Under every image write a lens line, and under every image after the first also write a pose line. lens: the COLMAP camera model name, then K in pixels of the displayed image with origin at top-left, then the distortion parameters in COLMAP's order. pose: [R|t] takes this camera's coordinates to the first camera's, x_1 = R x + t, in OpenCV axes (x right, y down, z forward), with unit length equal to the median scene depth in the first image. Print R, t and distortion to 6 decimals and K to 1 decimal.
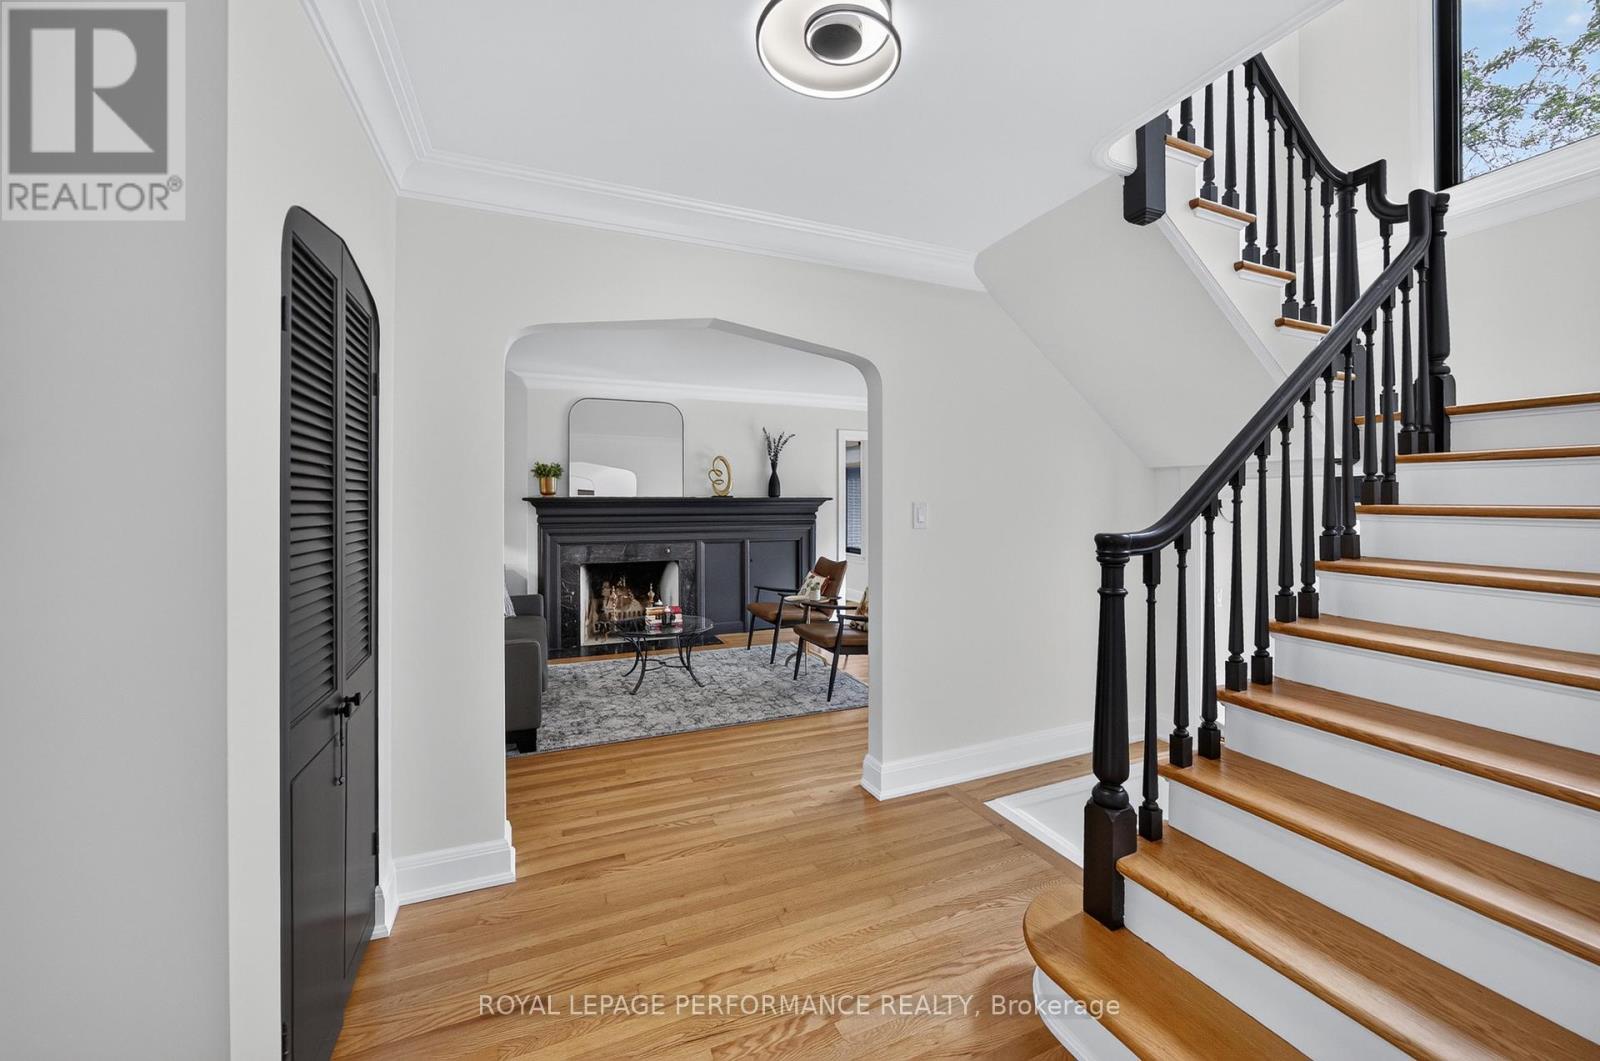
lens RADIAL K [[645.3, 0, 823.7], [0, 645.3, 504.1], [0, 0, 1]] dist [-0.026931, 0.000071]
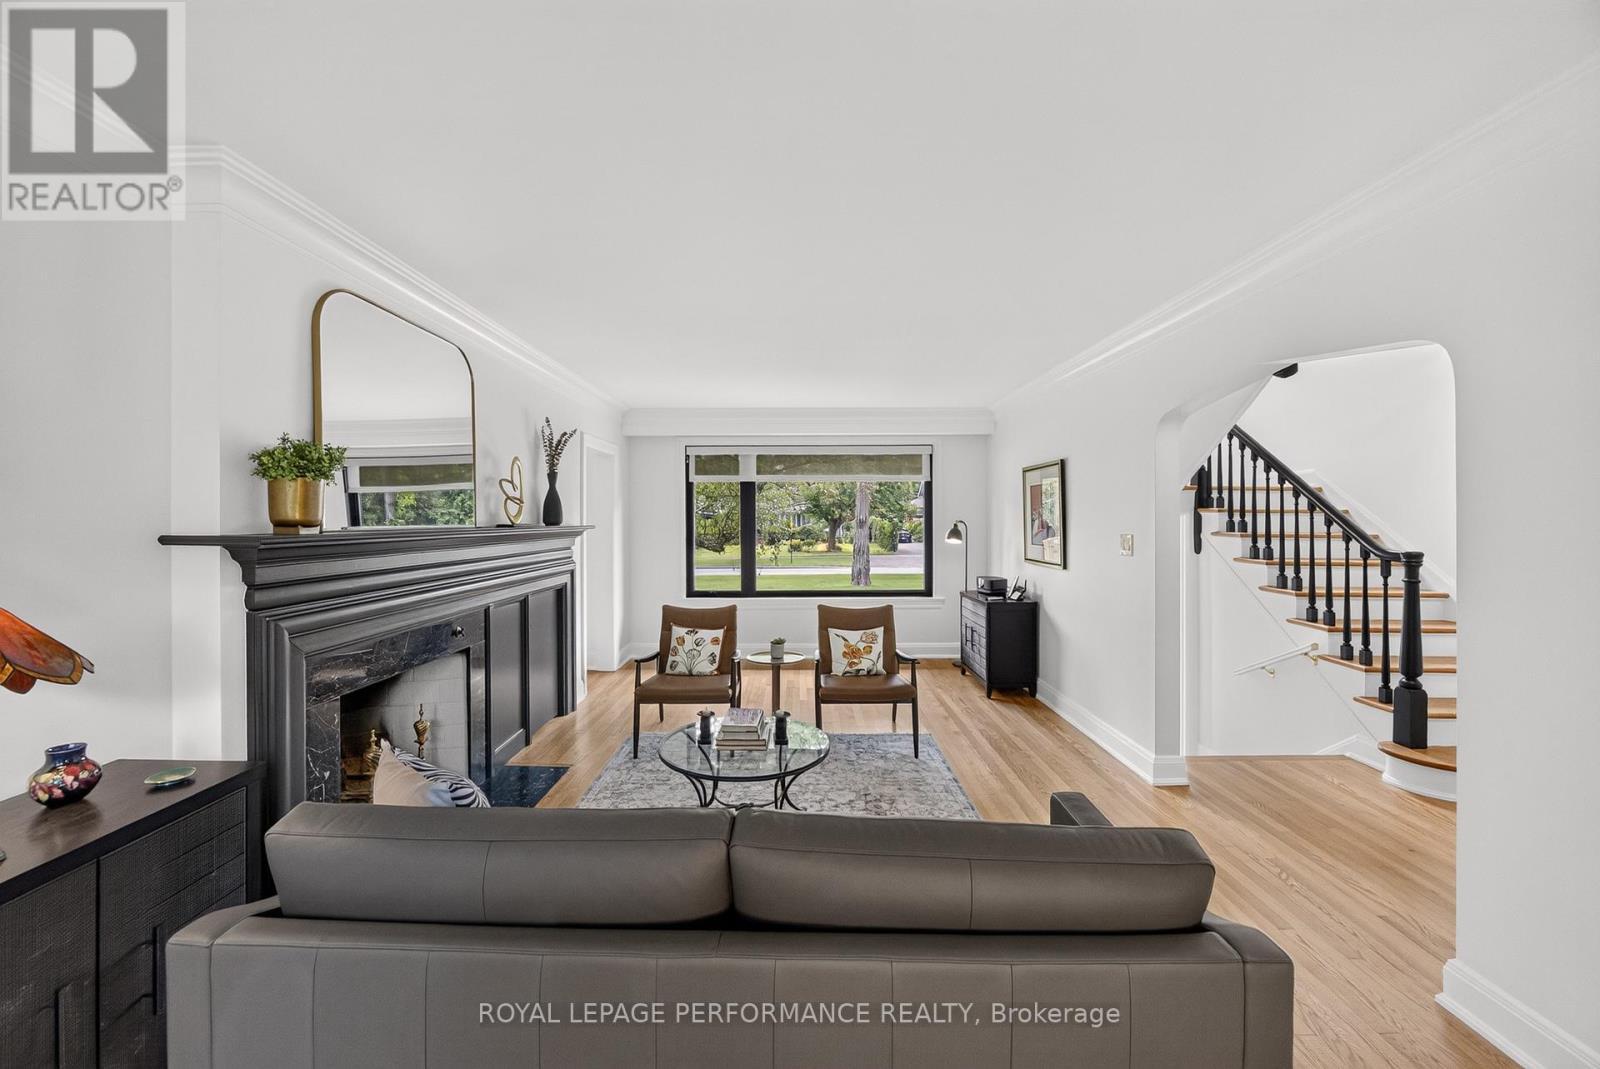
lens RADIAL K [[622.1, 0, 796.2], [0, 622.1, 527.1], [0, 0, 1]] dist [-0.032900, 0.009673]
pose [[0.432281, -0.012472, 0.901653, -0.611474], [0.008995, 0.999914, 0.009518, -0.015125], [-0.901694, 0.003996, 0.432356, 0.577359]]
